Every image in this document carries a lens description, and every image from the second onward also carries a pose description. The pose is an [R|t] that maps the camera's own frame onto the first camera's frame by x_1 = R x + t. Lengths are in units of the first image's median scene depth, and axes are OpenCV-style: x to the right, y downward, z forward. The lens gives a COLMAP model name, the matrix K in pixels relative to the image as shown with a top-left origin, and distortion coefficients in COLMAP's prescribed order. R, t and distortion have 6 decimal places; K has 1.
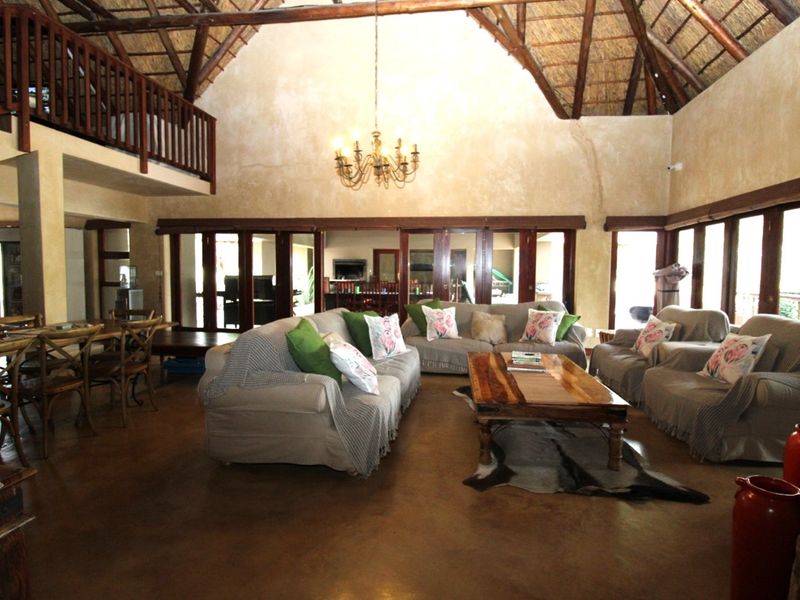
lens RADIAL K [[422.4, 0, 412.6], [0, 422.4, 295.9], [0, 0, 1]] dist [-0.010381, -0.000241]
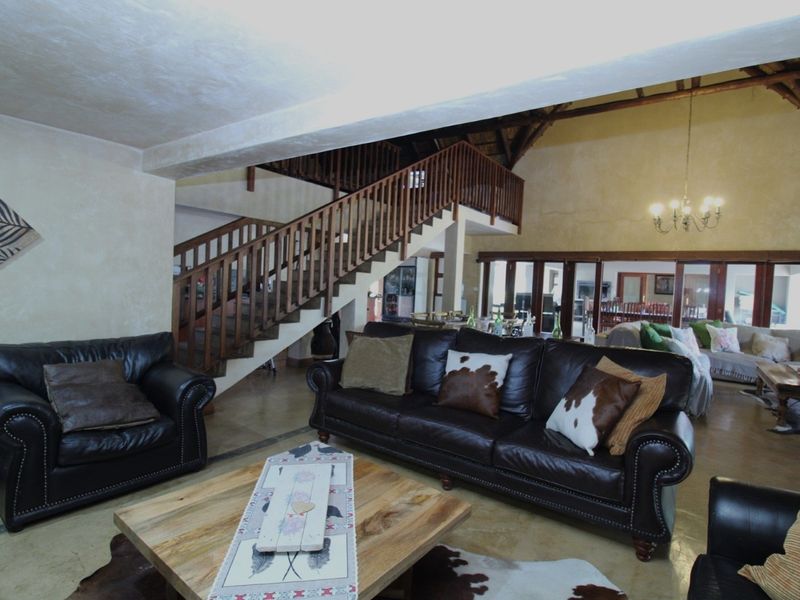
lens RADIAL K [[422.4, 0, 412.6], [0, 422.4, 295.9], [0, 0, 1]] dist [-0.010381, -0.000241]
pose [[0.884722, 0.046761, -0.463767, -0.132227], [-0.065744, 0.997527, -0.024839, 0.020390], [0.461459, 0.052466, 0.885609, -0.396102]]
